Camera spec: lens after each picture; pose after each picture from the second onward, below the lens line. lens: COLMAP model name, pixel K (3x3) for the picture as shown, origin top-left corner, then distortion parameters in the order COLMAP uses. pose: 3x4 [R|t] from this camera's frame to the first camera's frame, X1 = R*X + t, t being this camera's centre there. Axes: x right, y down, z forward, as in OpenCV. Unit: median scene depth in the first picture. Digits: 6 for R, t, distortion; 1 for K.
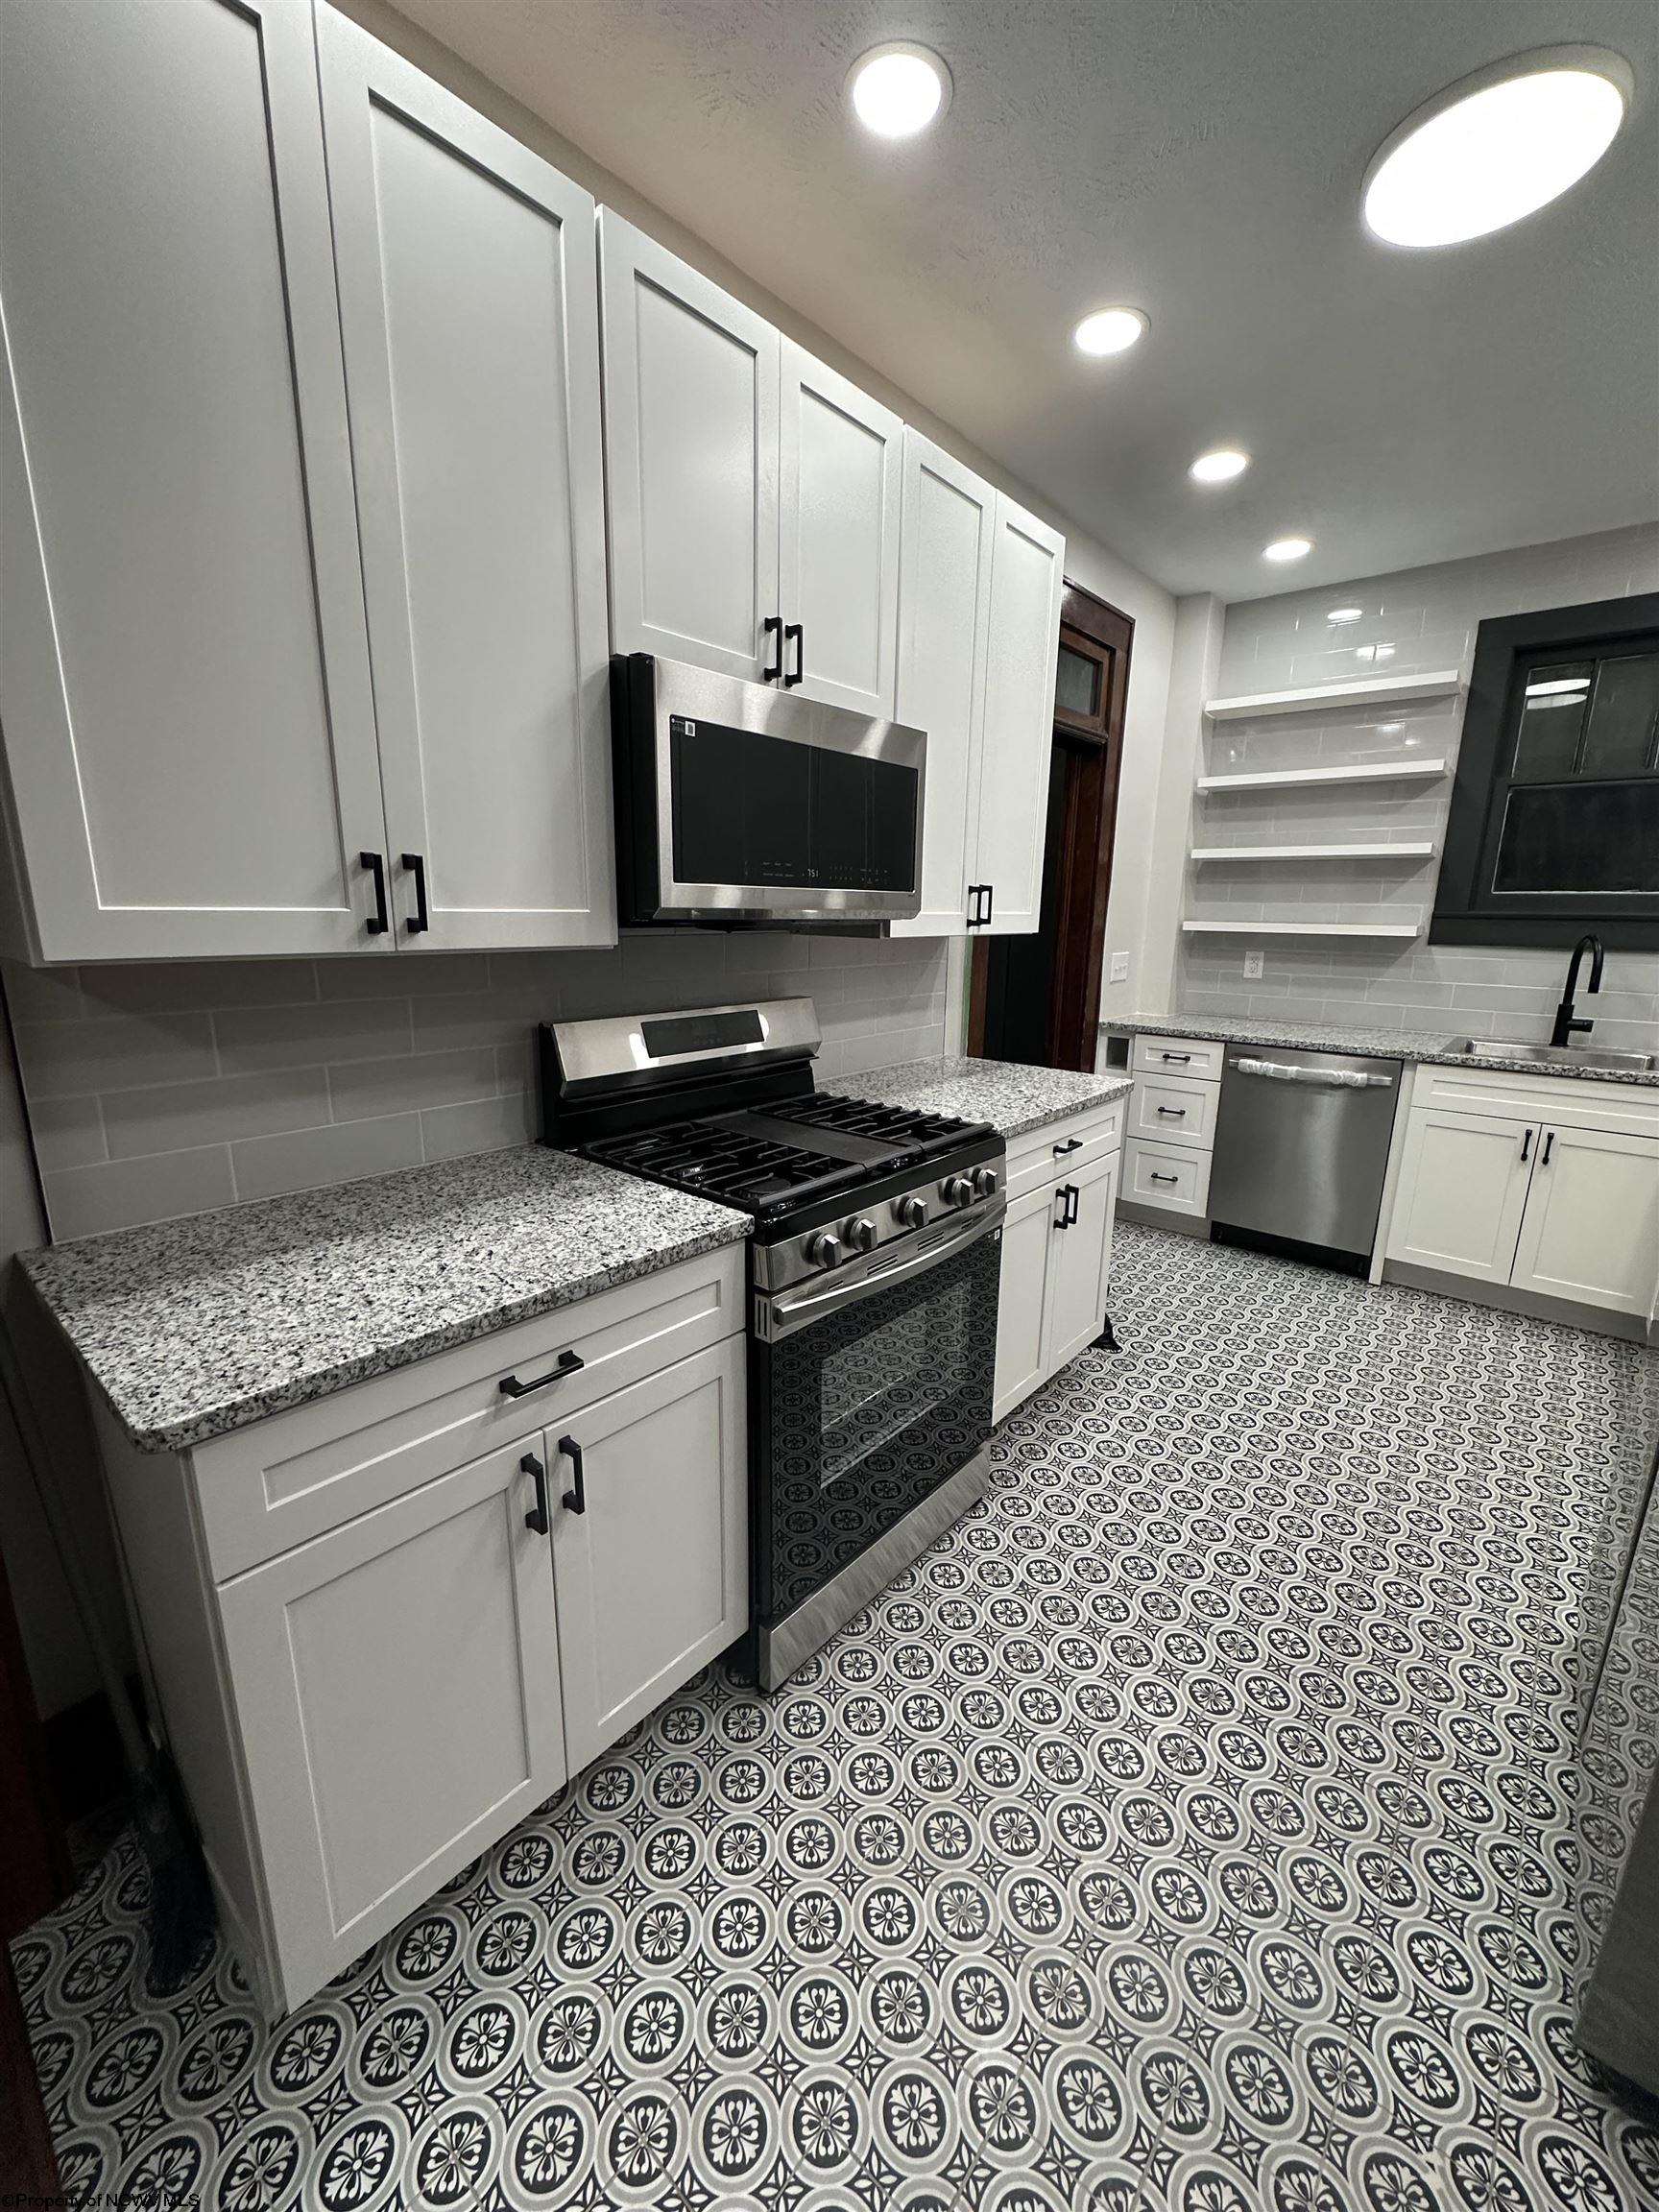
lens RADIAL K [[886.4, 0, 835.7], [0, 886.4, 1107.8], [0, 0, 1]] dist [-0.007160, 0.001823]
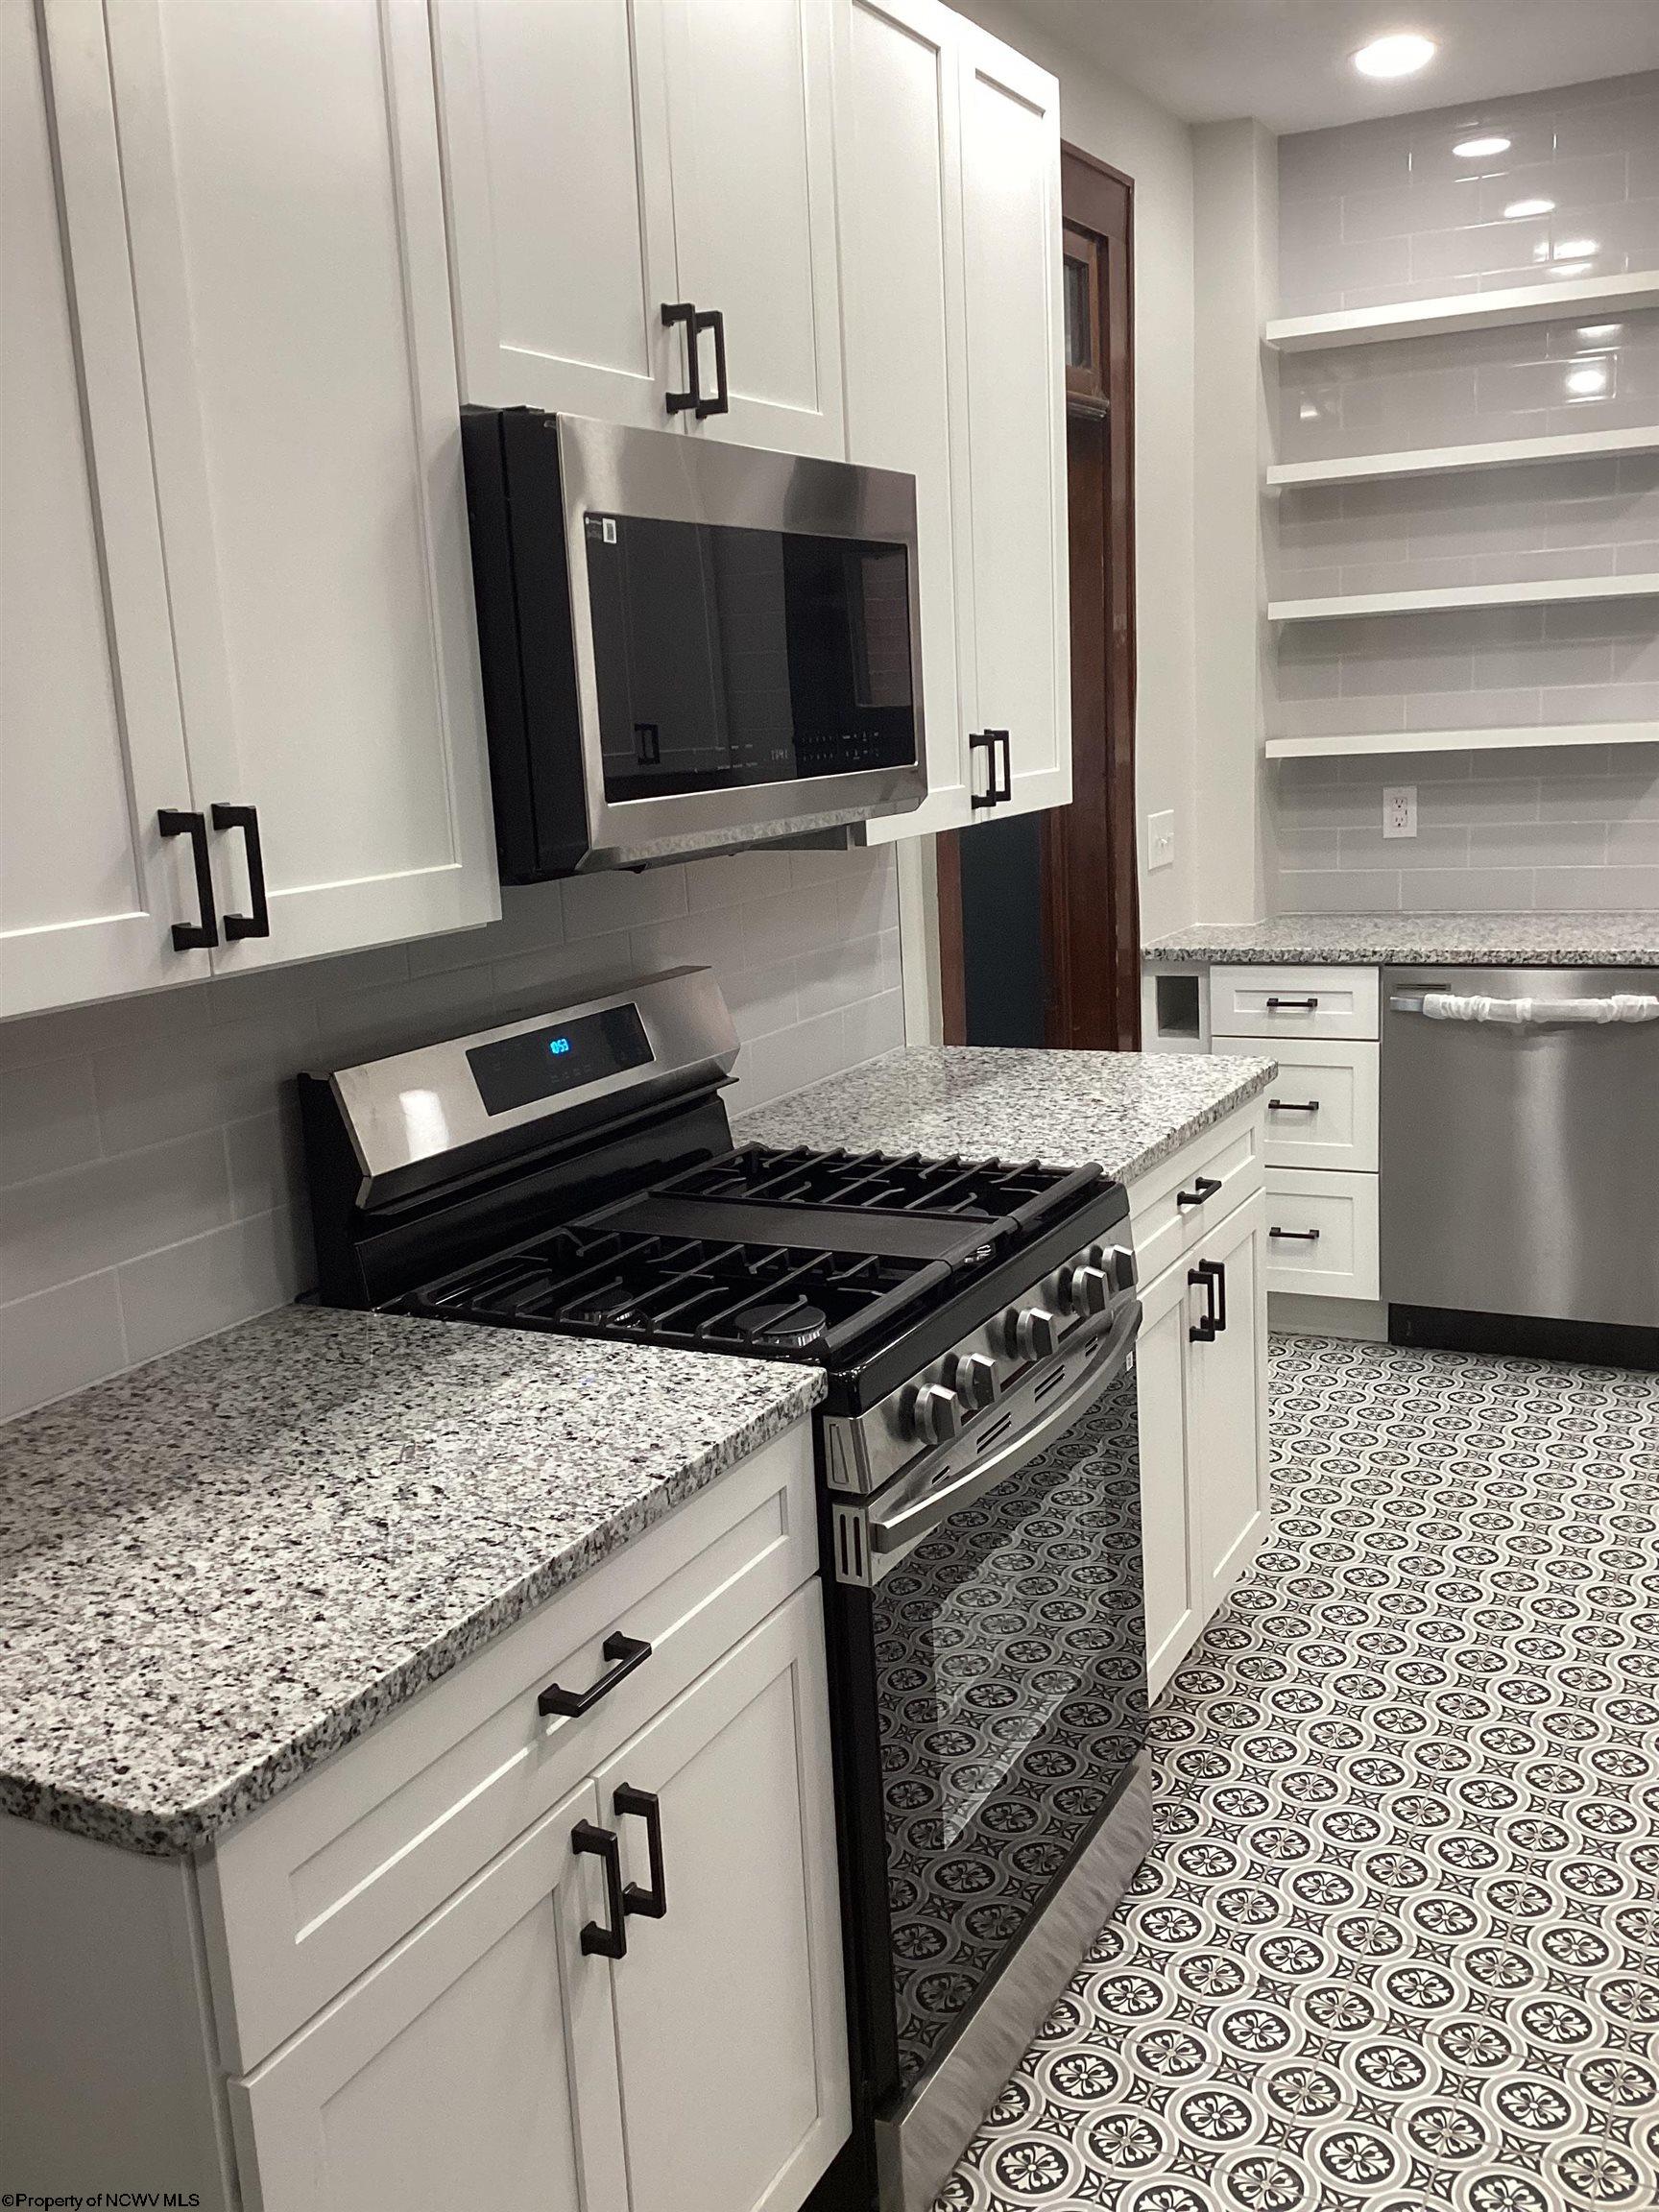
lens RADIAL K [[2013.8, 0, 825.6], [0, 2013.8, 1105.9], [0, 0, 1]] dist [0.047288, 0.000000]
pose [[0.972568, -0.111023, 0.204415, -0.253330], [0.116389, 0.993100, -0.014380, -0.020805], [-0.201407, 0.037778, 0.978779, -0.211923]]
